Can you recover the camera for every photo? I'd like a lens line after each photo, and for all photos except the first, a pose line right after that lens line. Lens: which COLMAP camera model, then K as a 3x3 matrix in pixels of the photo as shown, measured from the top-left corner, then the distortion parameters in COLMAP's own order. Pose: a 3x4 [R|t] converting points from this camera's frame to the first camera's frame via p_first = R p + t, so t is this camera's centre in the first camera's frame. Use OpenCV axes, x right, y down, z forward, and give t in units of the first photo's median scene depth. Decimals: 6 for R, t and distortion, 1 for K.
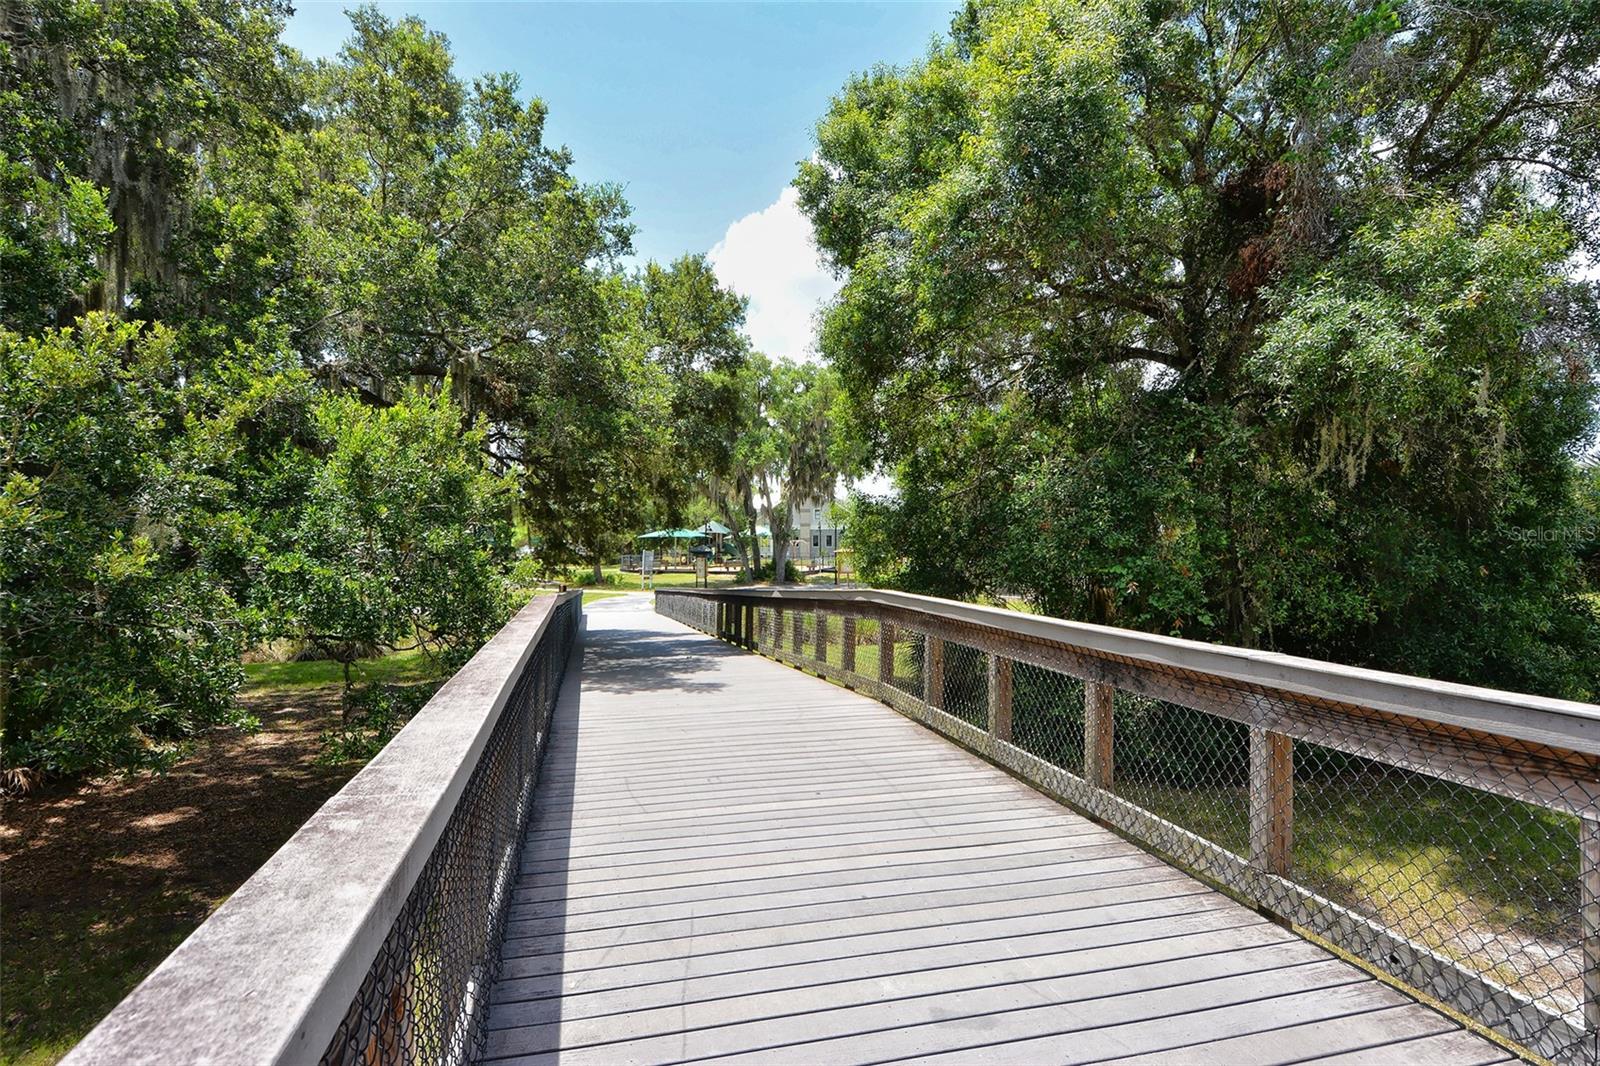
lens RADIAL K [[816.8, 0, 800.8], [0, 816.8, 532.8], [0, 0, 1]] dist [0.000484, -0.000014]
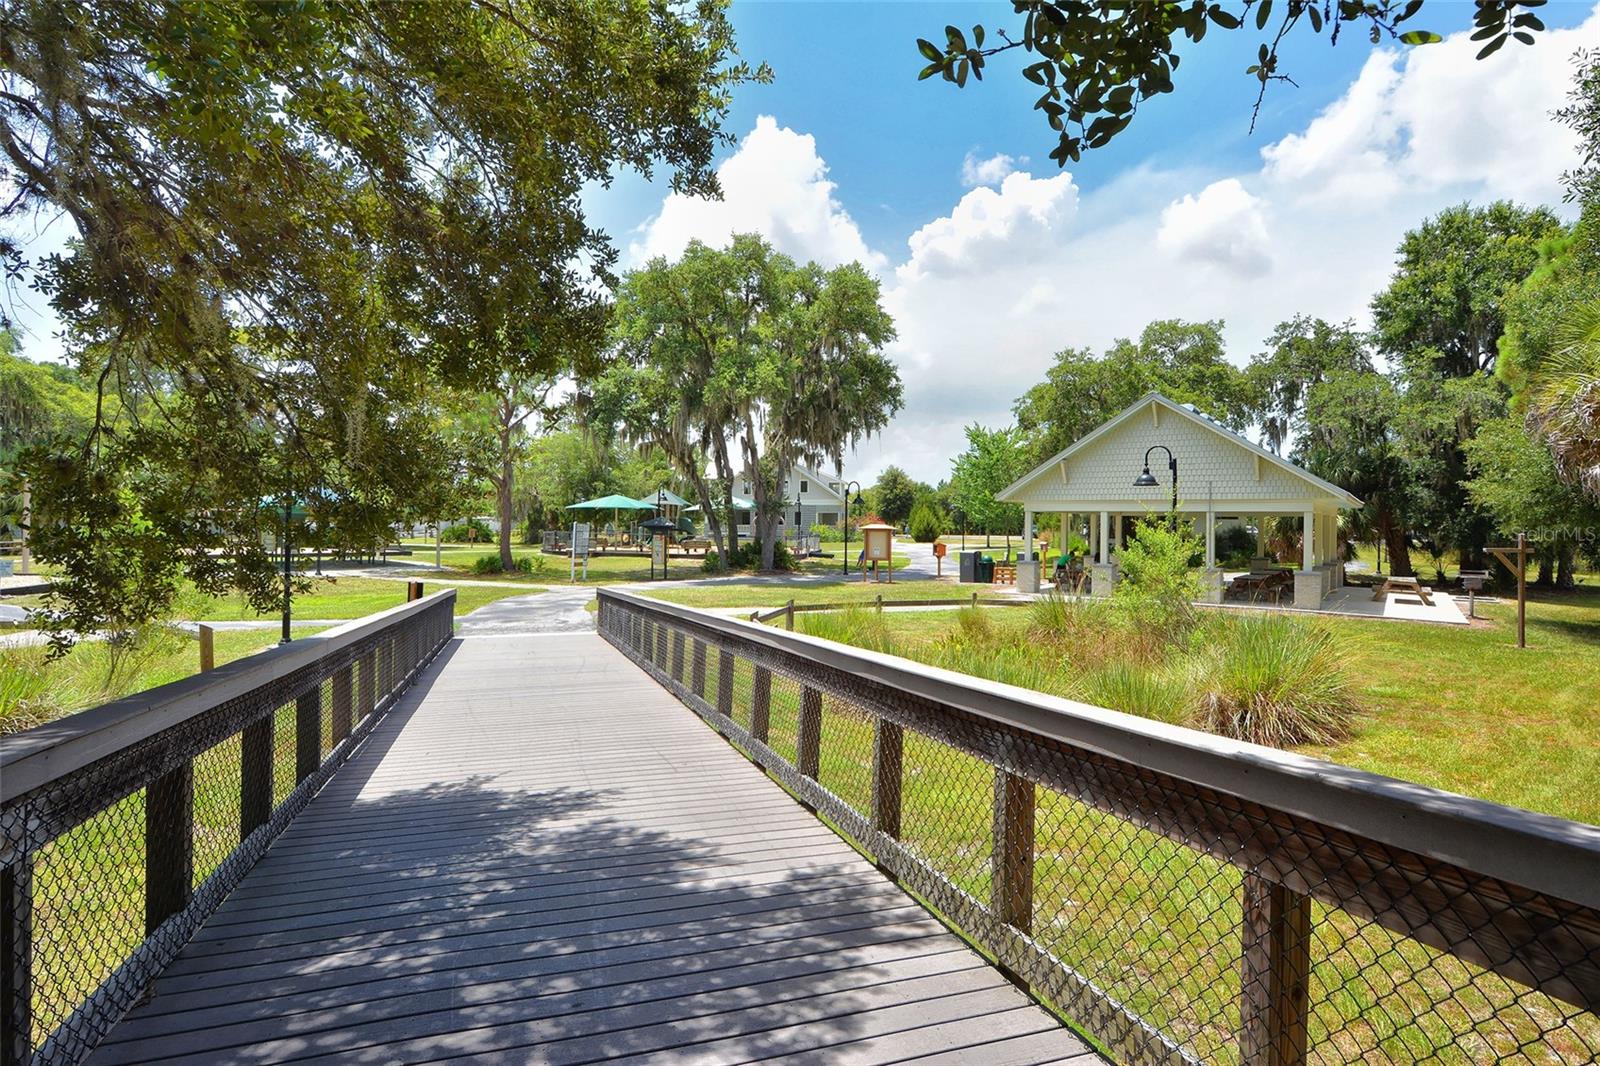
lens RADIAL K [[816.8, 0, 799.3], [0, 816.8, 531.9], [0, 0, 1]] dist [0.000484, -0.000014]
pose [[0.996646, 0.012199, 0.080913, -0.054930], [-0.013939, 0.999683, 0.020975, 0.010729], [-0.080632, -0.022033, 0.996500, 0.278096]]
